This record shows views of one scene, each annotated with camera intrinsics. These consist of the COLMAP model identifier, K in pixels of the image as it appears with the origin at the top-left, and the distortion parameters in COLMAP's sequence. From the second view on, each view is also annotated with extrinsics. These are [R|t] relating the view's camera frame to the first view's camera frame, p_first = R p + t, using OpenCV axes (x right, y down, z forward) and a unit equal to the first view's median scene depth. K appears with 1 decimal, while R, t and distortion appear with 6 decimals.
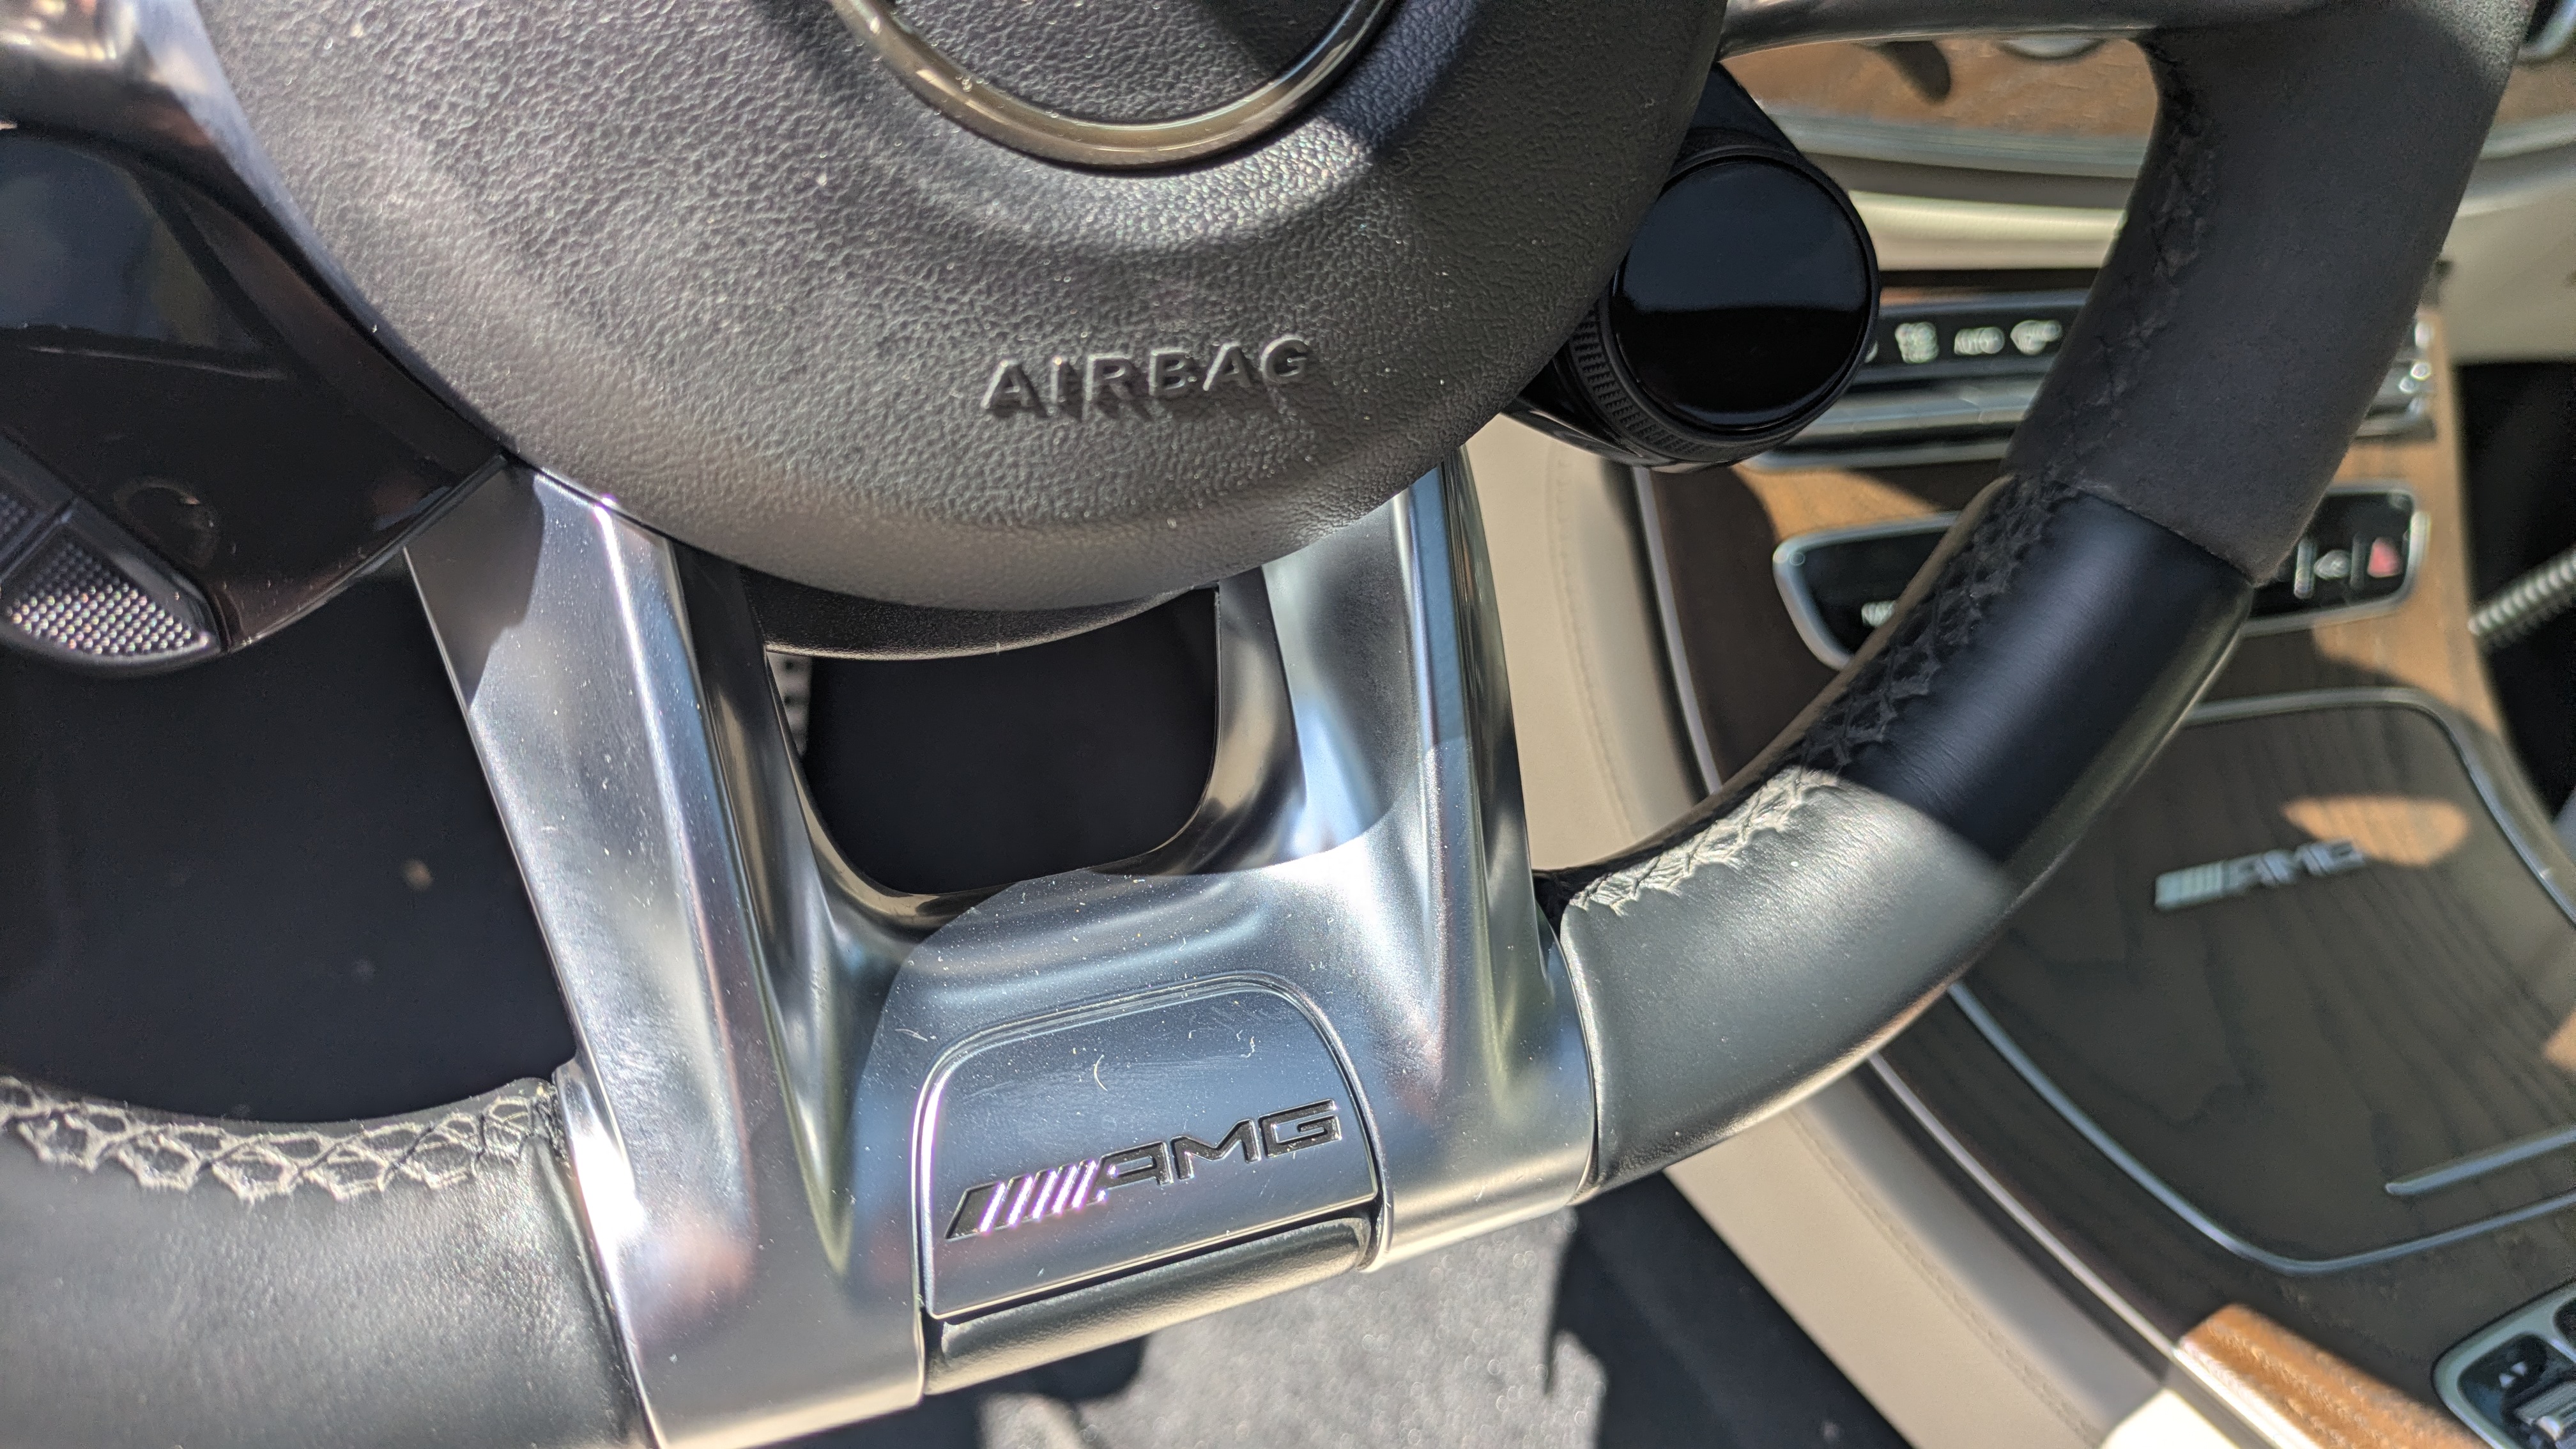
lens RADIAL K [[1921.1, 0, 1288.5], [0, 1921.1, 657.2], [0, 0, 1]] dist [0.002361, -0.064058]
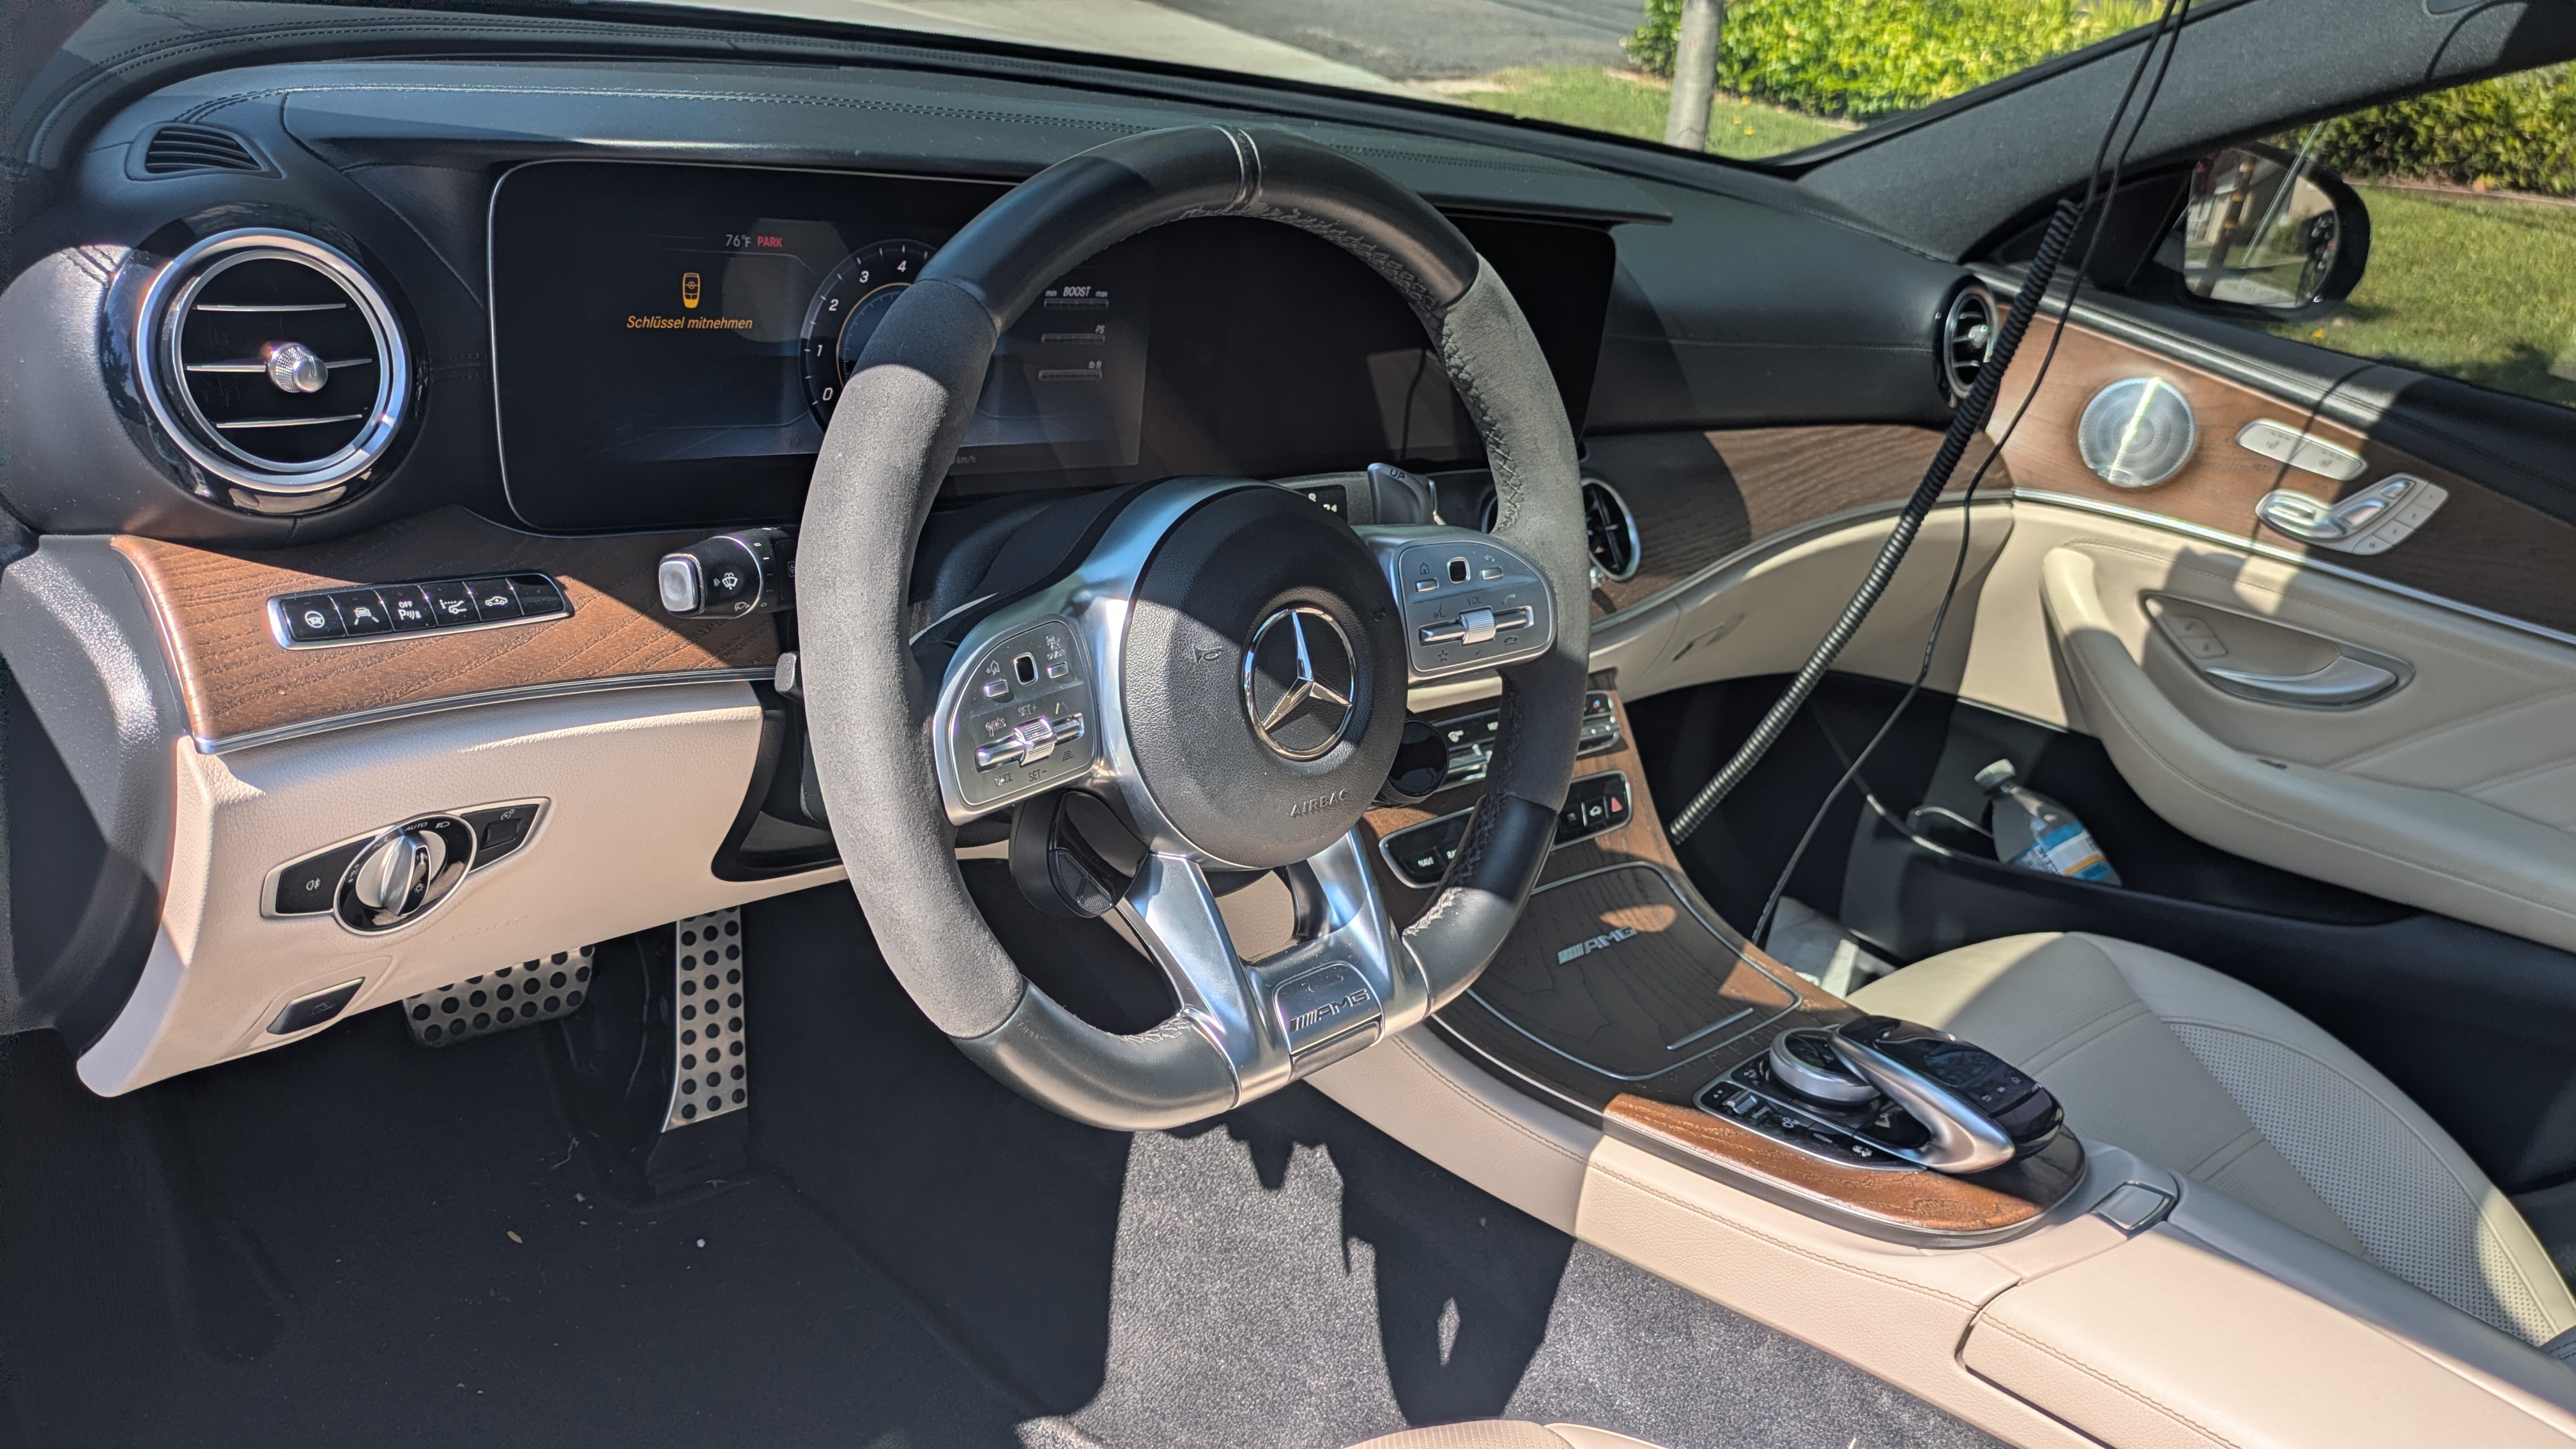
lens RADIAL K [[1836.0, 0, 1344.1], [0, 1836.0, 732.3], [0, 0, 1]] dist [0.049287, -0.047681]
pose [[0.927431, -0.153084, 0.341228, -0.482829], [0.207449, 0.969732, -0.128784, 0.084139], [-0.311185, 0.190225, 0.931117, -1.001082]]
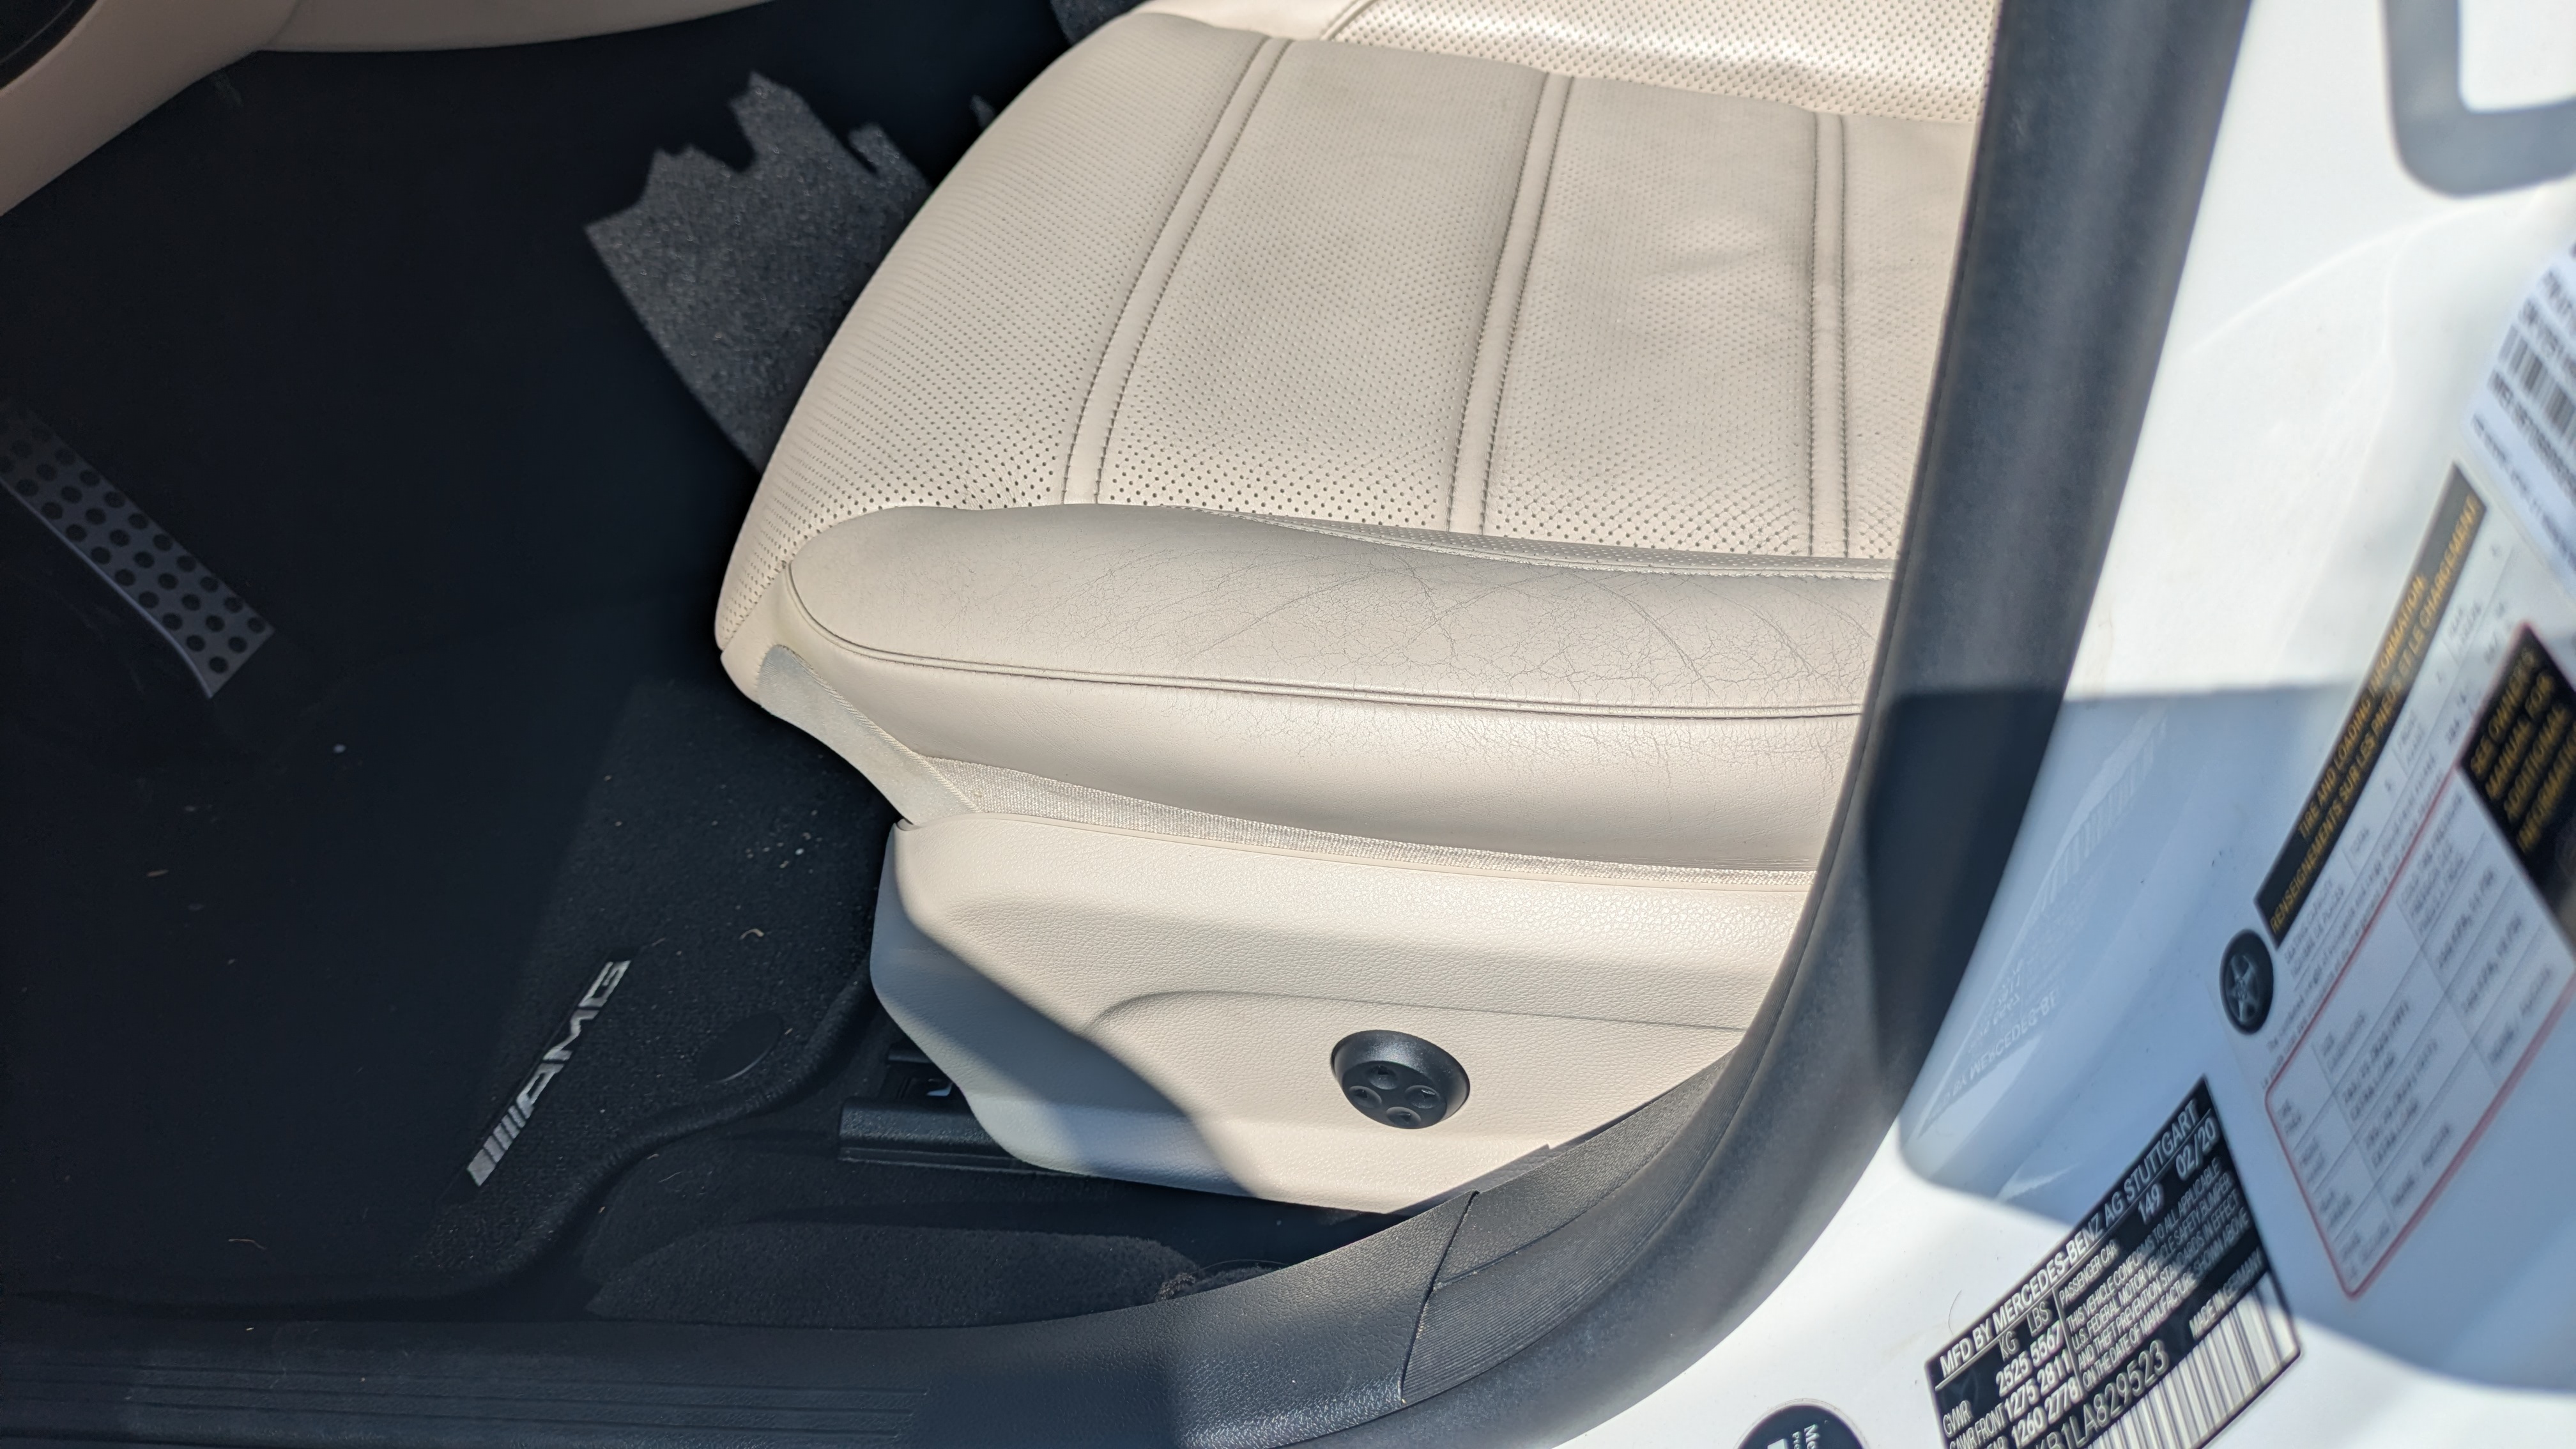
lens RADIAL K [[1853.4, 0, 1288.0], [0, 1853.4, 724.5], [0, 0, 1]] dist [0.043467, -0.049615]
pose [[0.483466, -0.781239, 0.394875, -0.850051], [0.798796, 0.578242, 0.166016, 0.763998], [-0.358032, 0.235161, 0.903611, -0.674082]]
